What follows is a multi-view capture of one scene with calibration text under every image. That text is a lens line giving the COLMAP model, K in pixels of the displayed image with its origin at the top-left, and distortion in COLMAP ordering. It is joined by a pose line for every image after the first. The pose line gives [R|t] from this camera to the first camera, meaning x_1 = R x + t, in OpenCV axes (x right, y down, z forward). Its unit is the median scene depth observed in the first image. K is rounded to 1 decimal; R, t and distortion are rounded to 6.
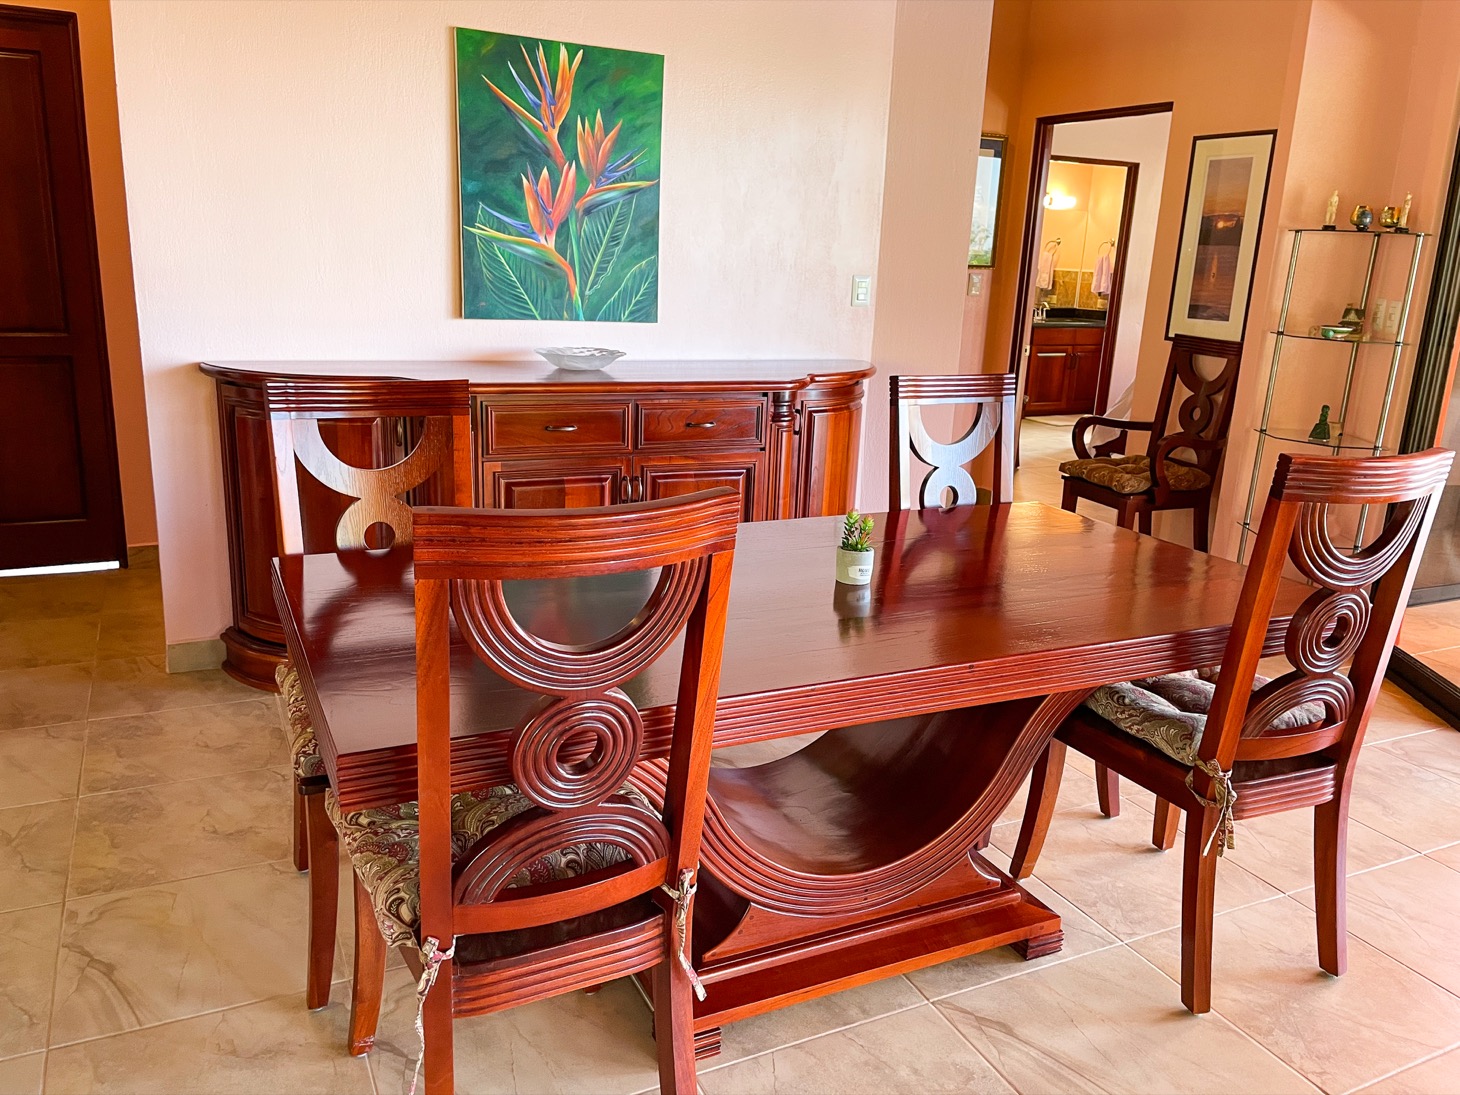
lens RADIAL K [[1114.7, 0, 730.0], [0, 1114.7, 547.5], [0, 0, 1]] dist [0.009806, 0.001550]
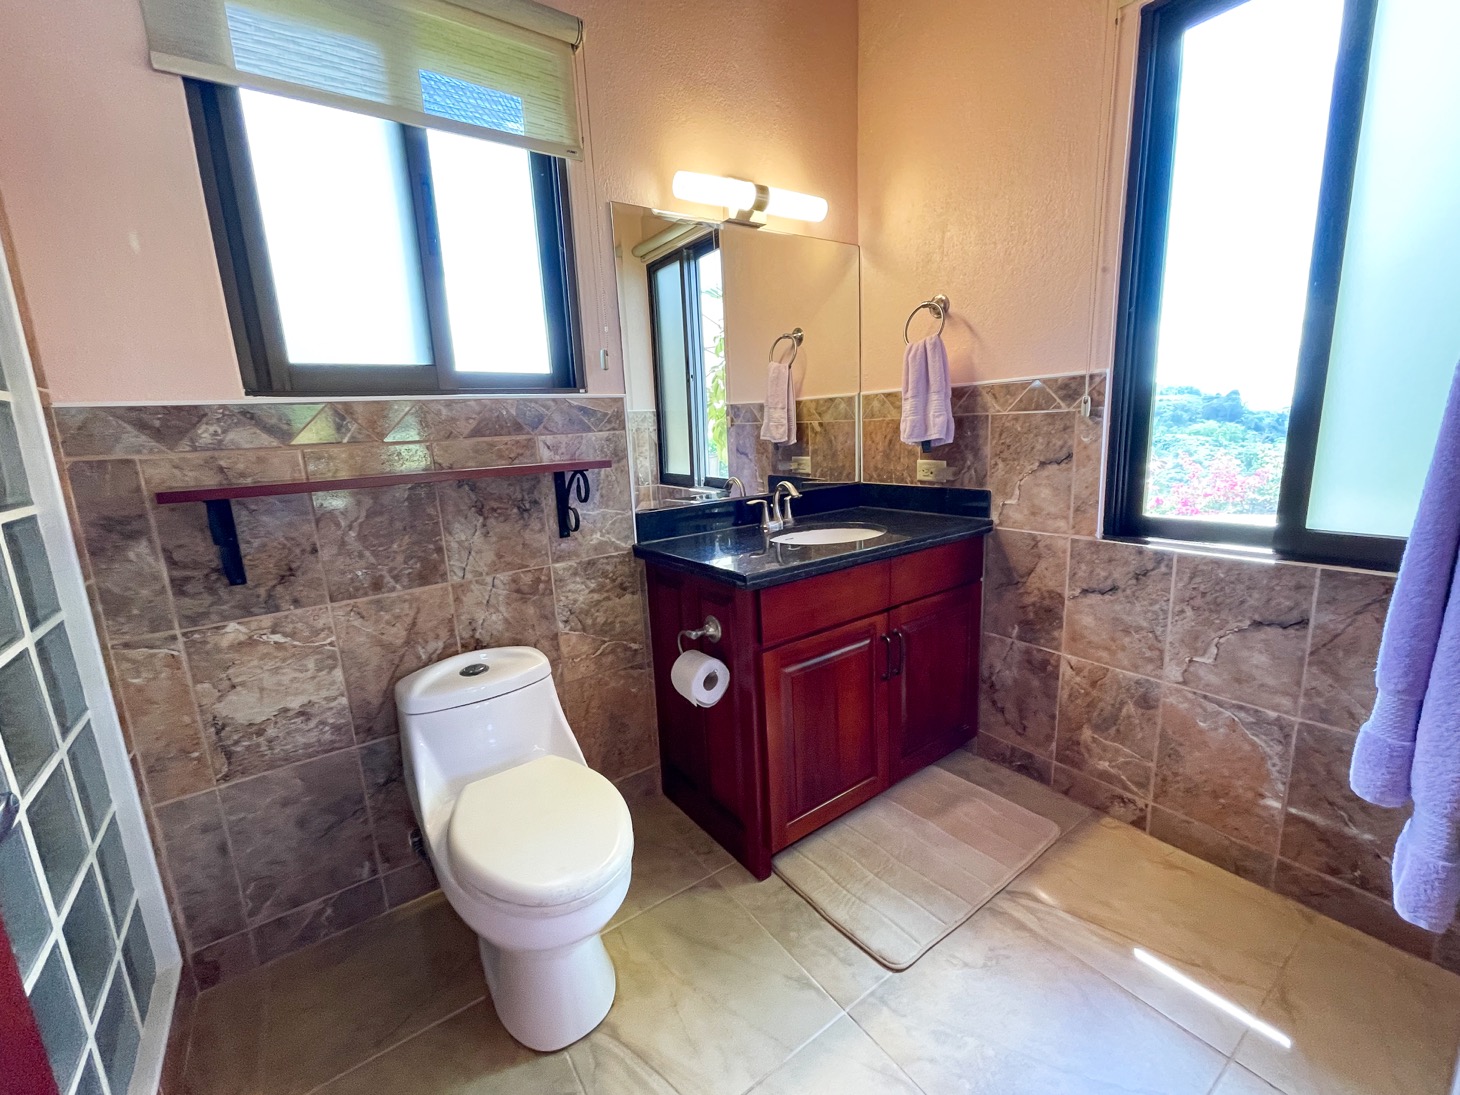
lens RADIAL K [[597.1, 0, 730.0], [0, 597.1, 547.5], [0, 0, 1]] dist [-0.009905, -0.000031]
pose [[0.981012, -0.123792, 0.149304, 0.468817], [0.132688, 0.989838, -0.051130, -0.385352], [-0.141457, 0.069970, 0.987469, 1.636844]]
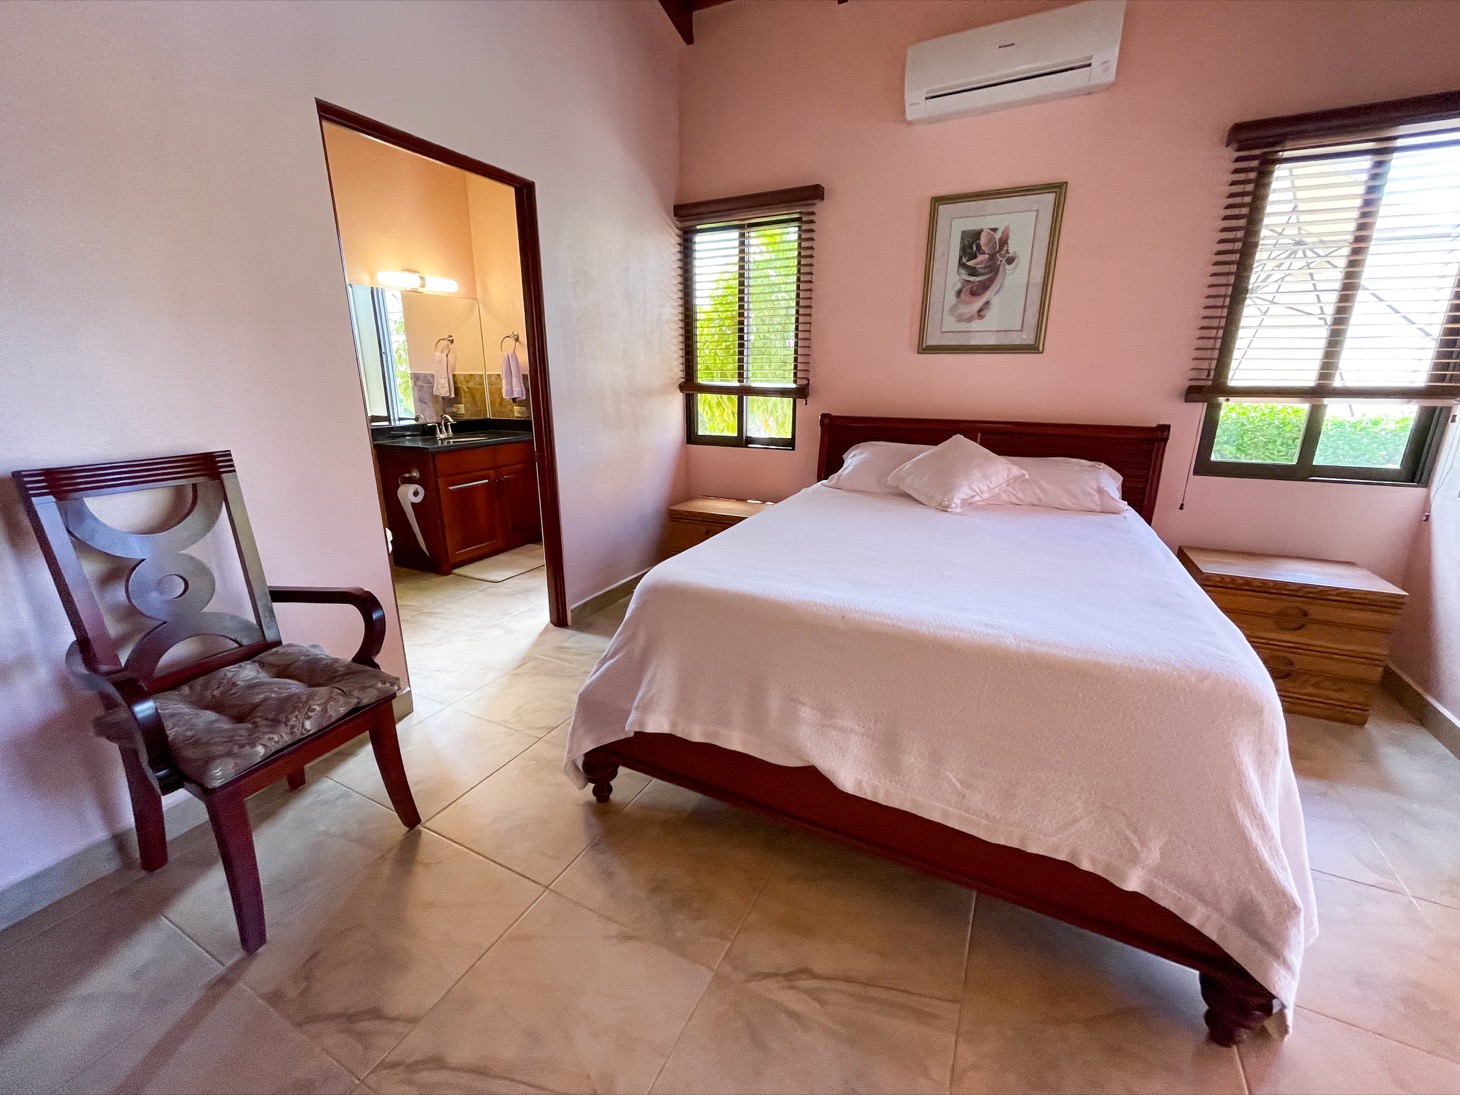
lens RADIAL K [[597.1, 0, 730.0], [0, 597.1, 547.5], [0, 0, 1]] dist [-0.009905, -0.000031]
pose [[0.794206, -0.208403, 0.570794, 0.368078], [0.188343, 0.977513, 0.094839, -0.265098], [-0.577723, 0.032183, 0.815598, 1.106490]]
